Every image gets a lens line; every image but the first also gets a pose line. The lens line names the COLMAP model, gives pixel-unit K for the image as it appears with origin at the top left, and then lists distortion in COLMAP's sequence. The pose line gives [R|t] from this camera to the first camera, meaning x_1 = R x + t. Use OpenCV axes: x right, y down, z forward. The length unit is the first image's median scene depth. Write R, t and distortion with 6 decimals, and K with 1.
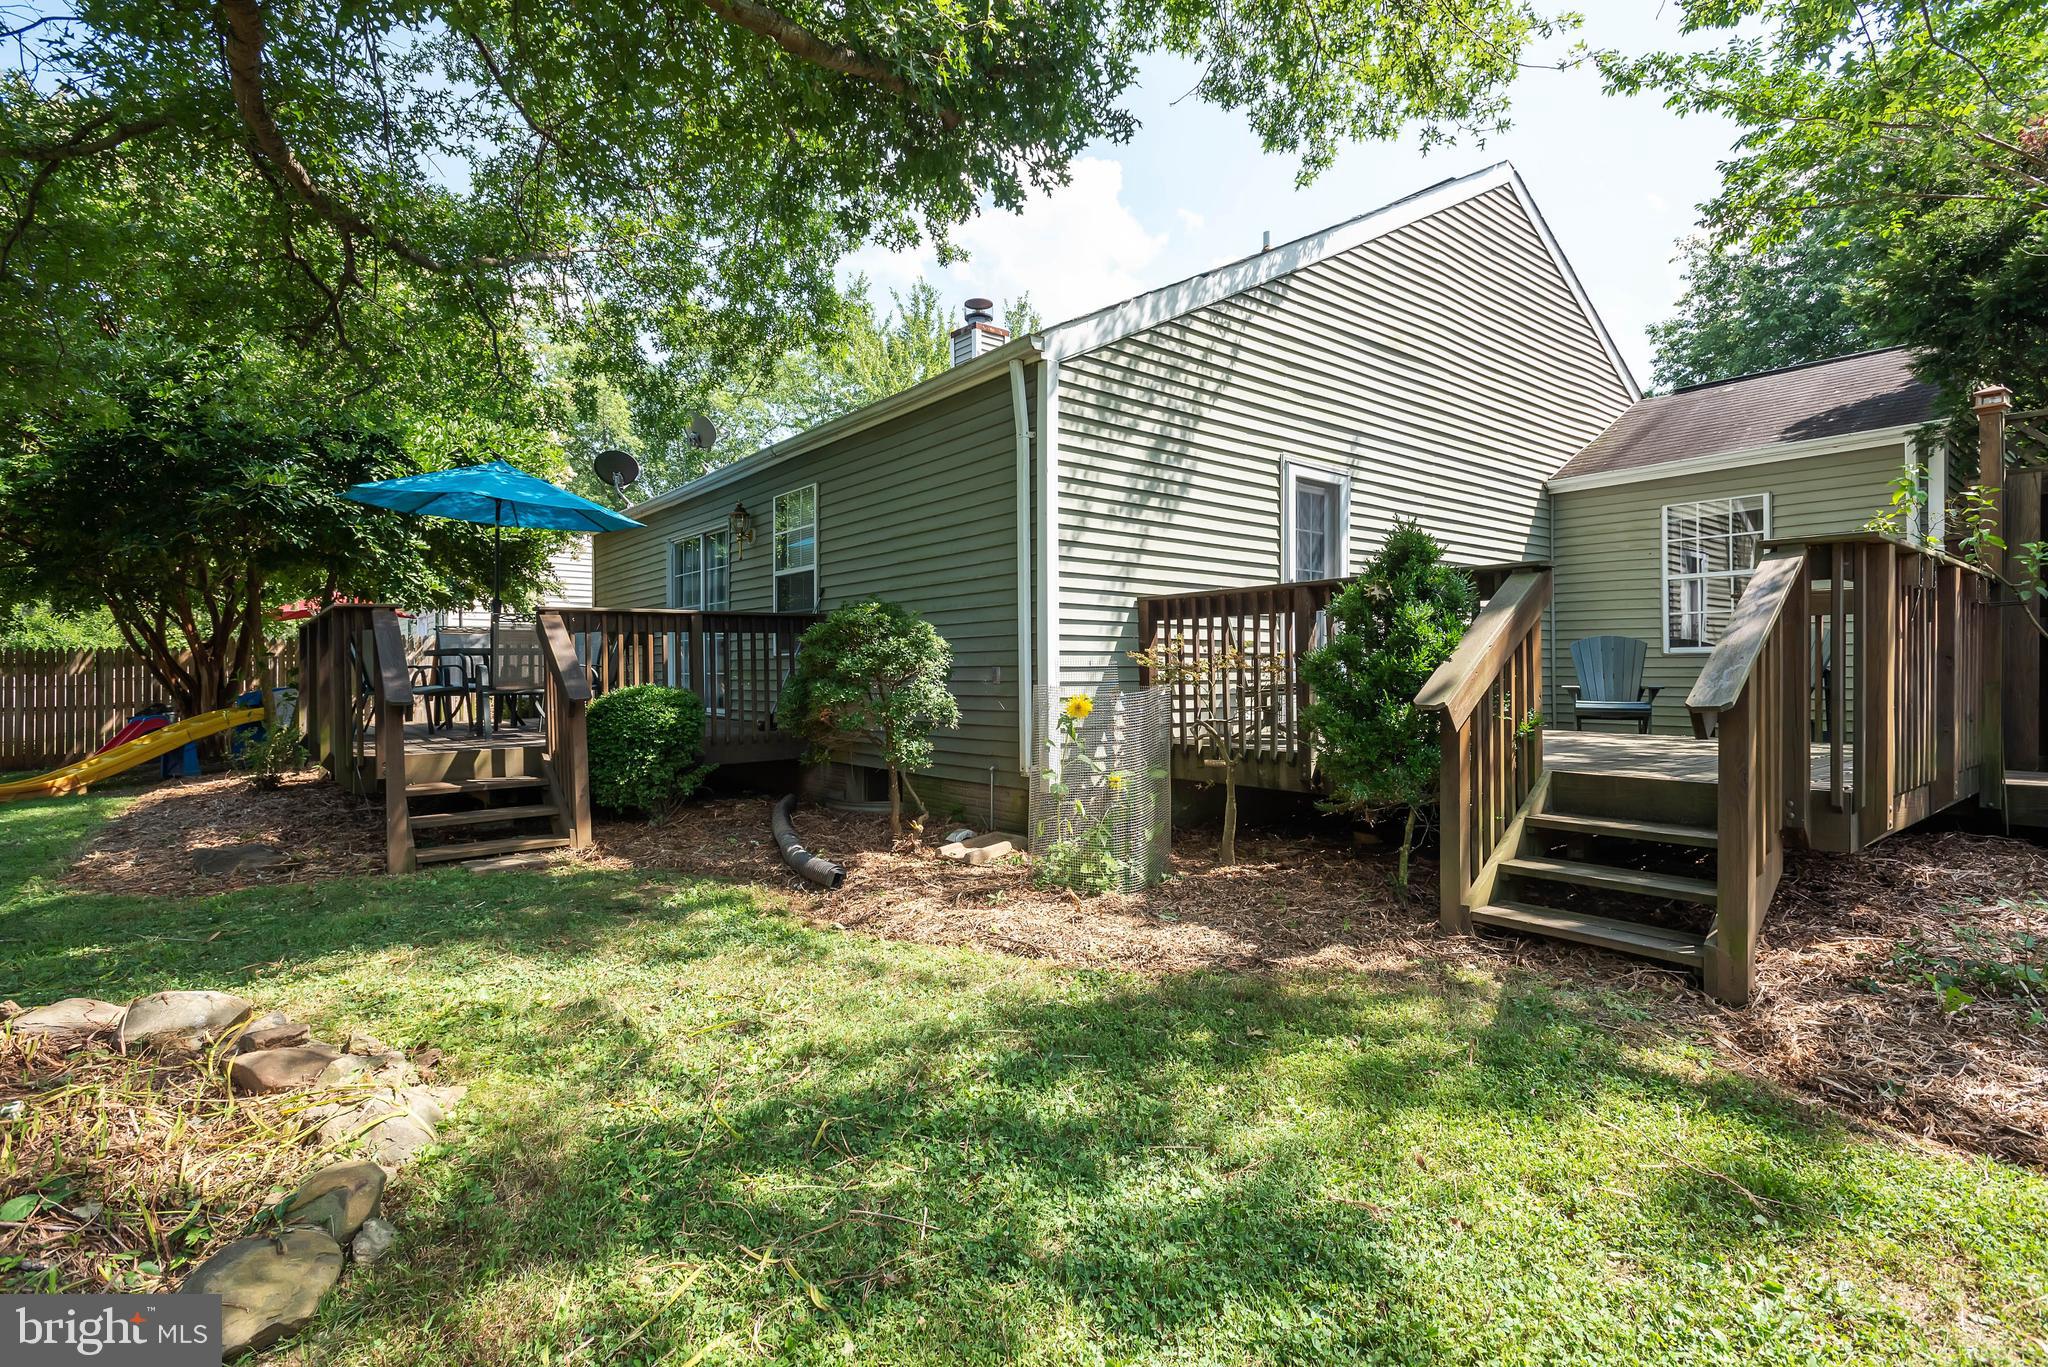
lens RADIAL K [[973.5, 0, 1030.9], [0, 973.5, 671.8], [0, 0, 1]] dist [0.011005, 0.000100]
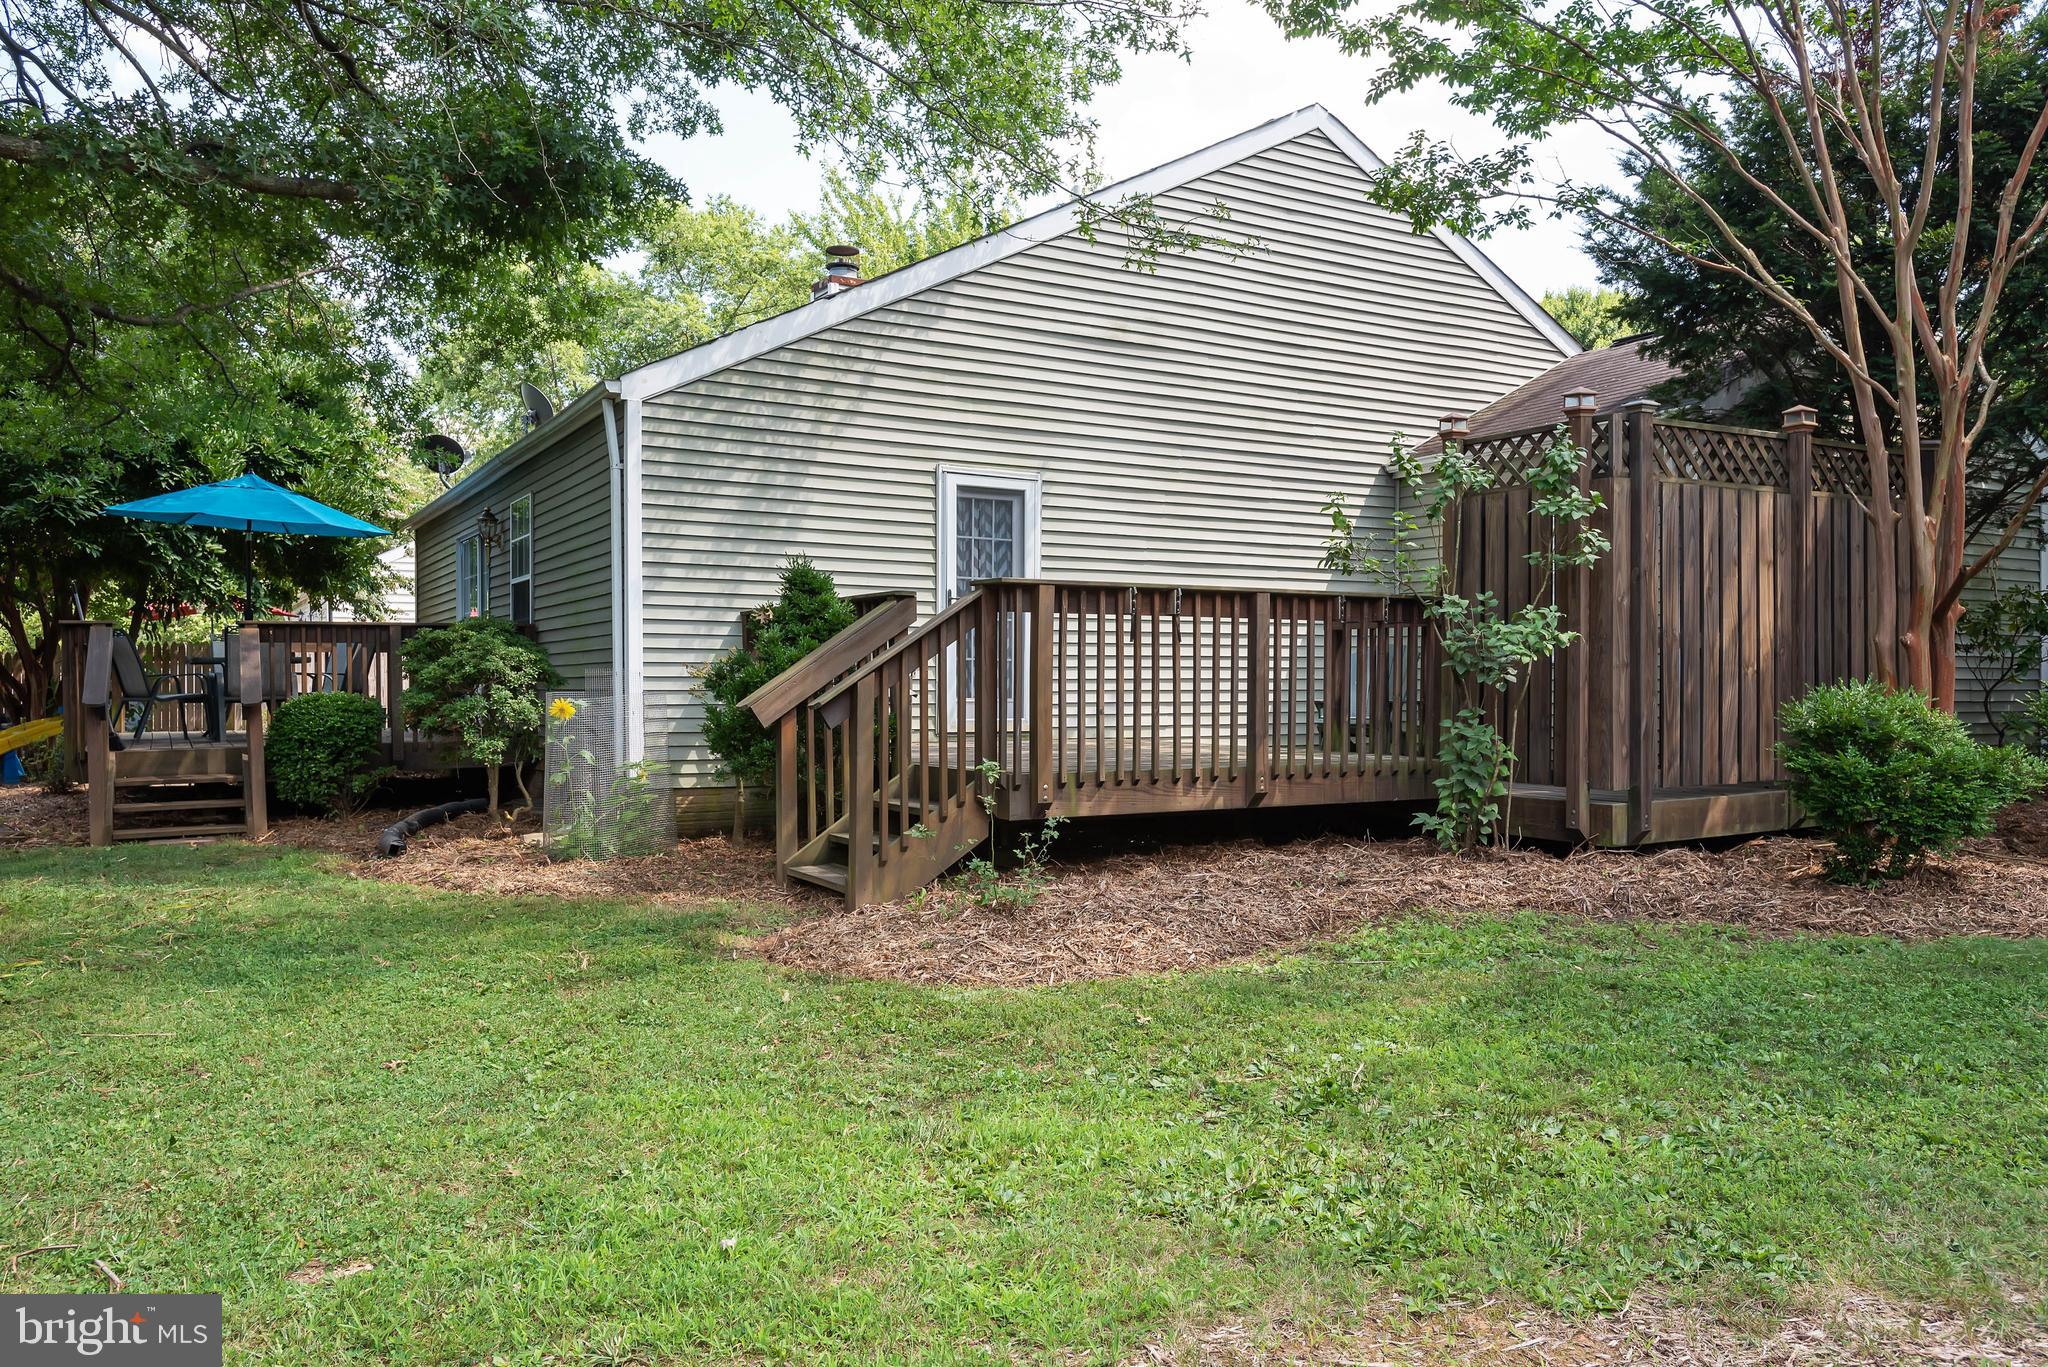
lens RADIAL K [[1518.7, 0, 1020.0], [0, 1518.7, 693.5], [0, 0, 1]] dist [0.022651, -0.002939]
pose [[0.985679, 0.005416, -0.168544, 0.554341], [-0.004923, 0.999982, 0.003342, 0.004426], [0.168559, -0.002465, 0.985688, -0.470660]]
